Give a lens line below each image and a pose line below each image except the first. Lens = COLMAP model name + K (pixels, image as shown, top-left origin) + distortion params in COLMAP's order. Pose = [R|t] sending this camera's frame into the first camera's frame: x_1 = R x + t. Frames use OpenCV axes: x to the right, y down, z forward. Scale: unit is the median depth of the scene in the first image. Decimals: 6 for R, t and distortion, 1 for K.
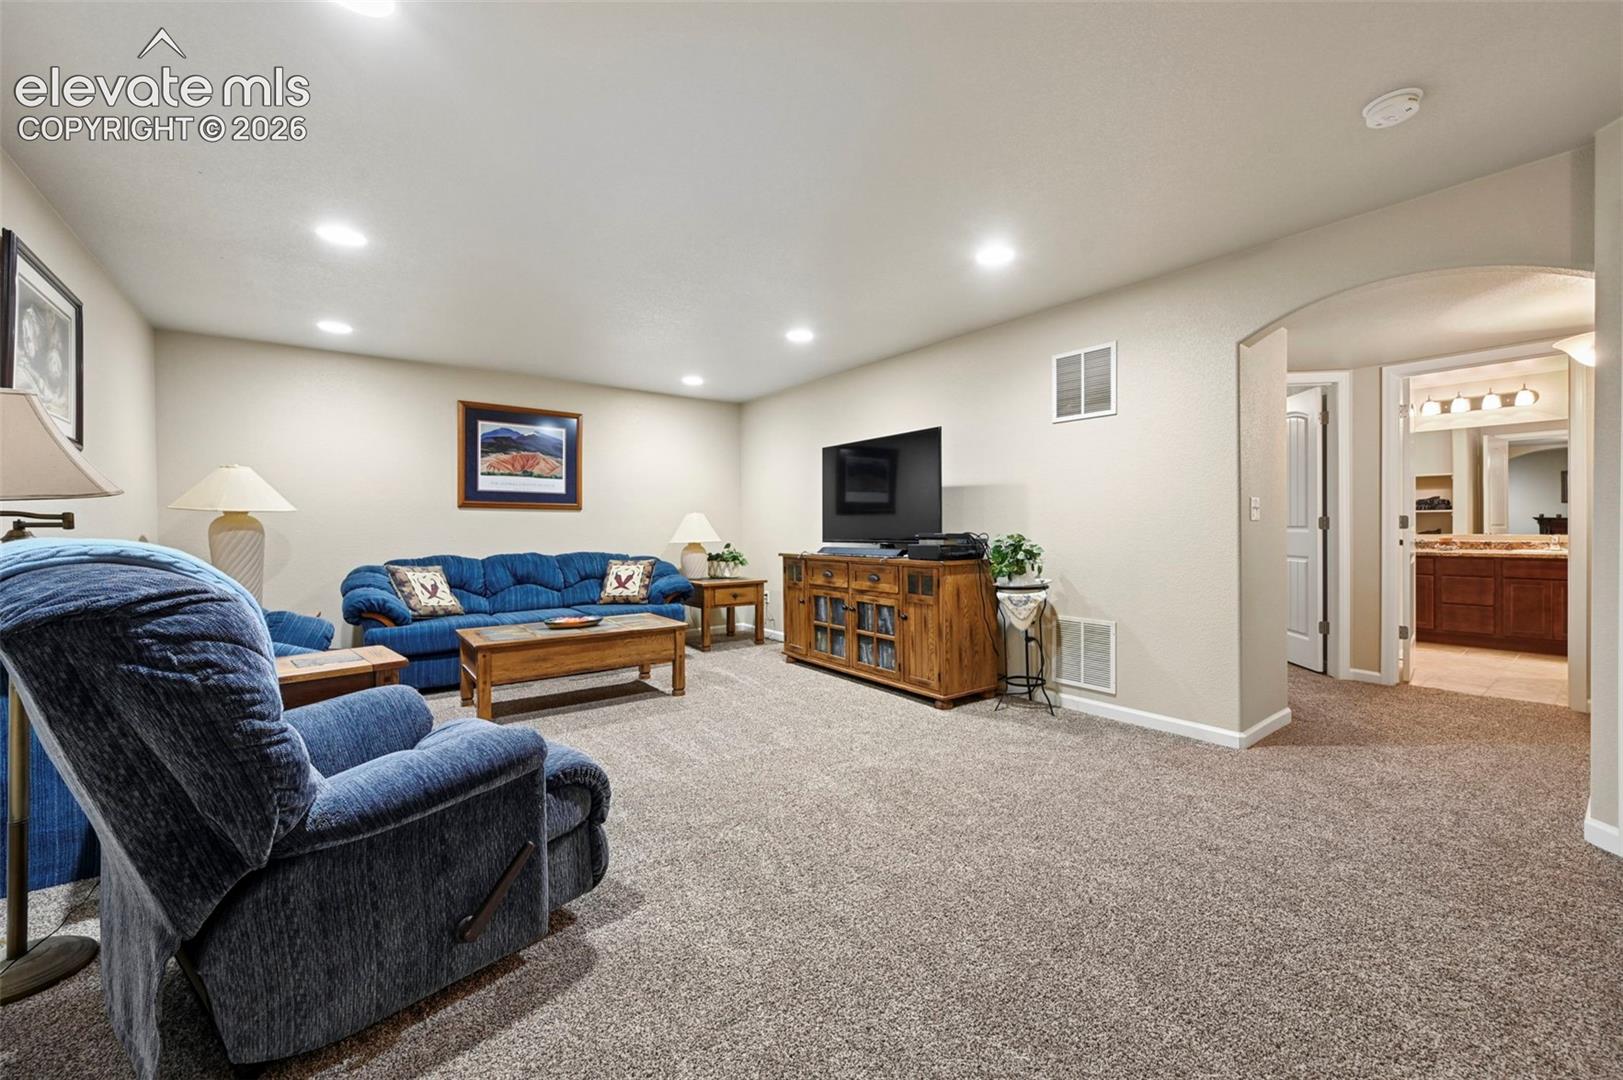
lens RADIAL K [[638.3, 0, 809.5], [0, 638.3, 534.9], [0, 0, 1]] dist [-0.000527, -0.000001]
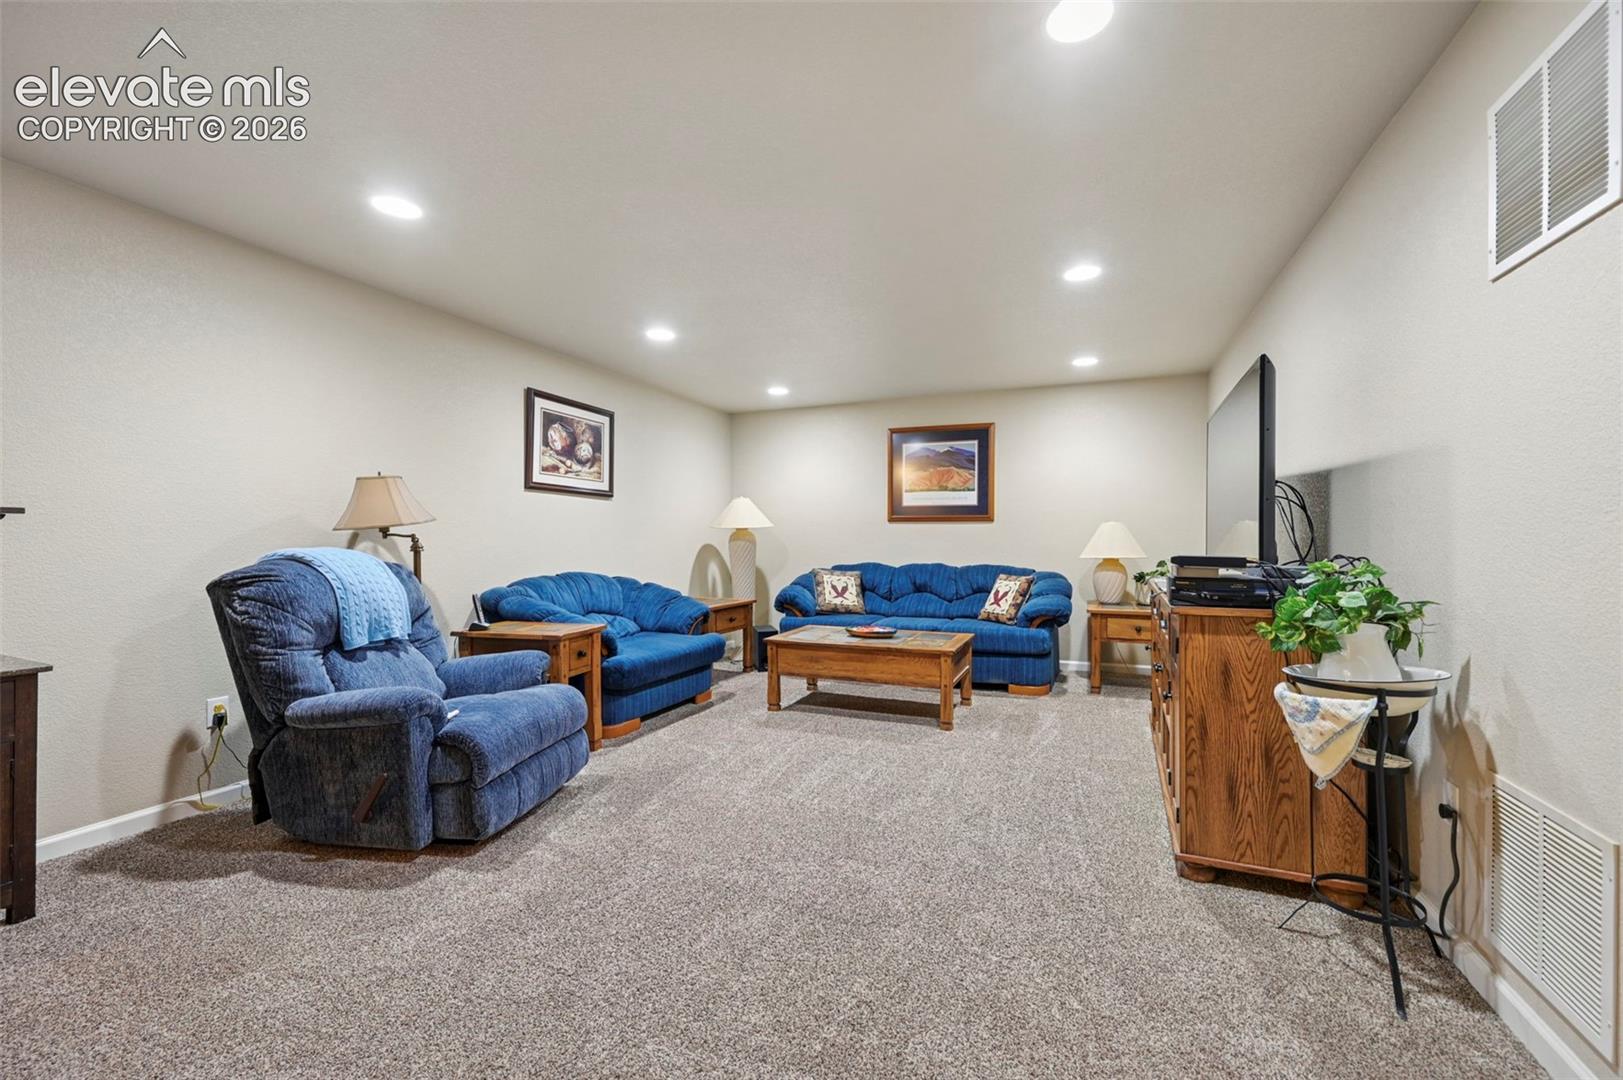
lens RADIAL K [[619.1, 0, 829.3], [0, 619.1, 542.0], [0, 0, 1]] dist [0.000250, 0.000058]
pose [[0.527956, 0.007983, -0.849234, 0.397306], [-0.010479, 0.999941, 0.002886, -0.009690], [0.849207, 0.007375, 0.528008, 0.366787]]
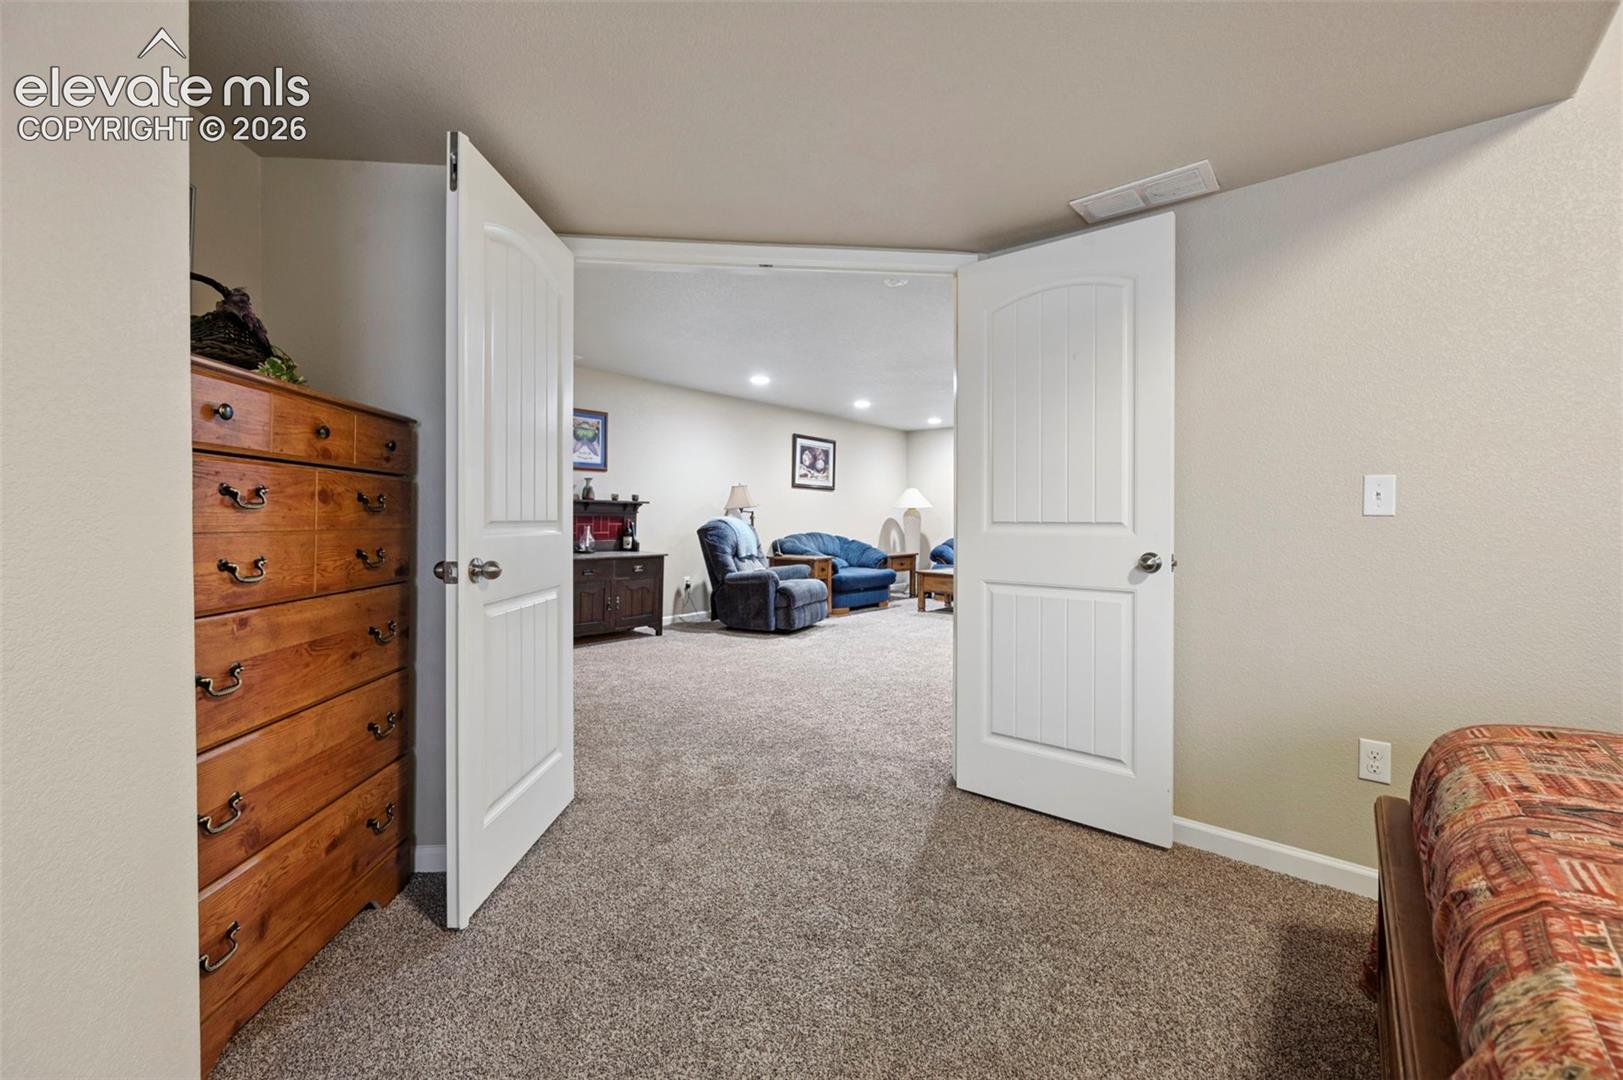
lens RADIAL K [[638.3, 0, 809.5], [0, 638.3, 534.9], [0, 0, 1]] dist [-0.000527, -0.000001]
pose [[0.208371, 0.036379, -0.977373, 1.133249], [-0.018426, 0.999277, 0.033266, -0.008077], [0.977876, 0.011077, 0.208891, 0.146643]]
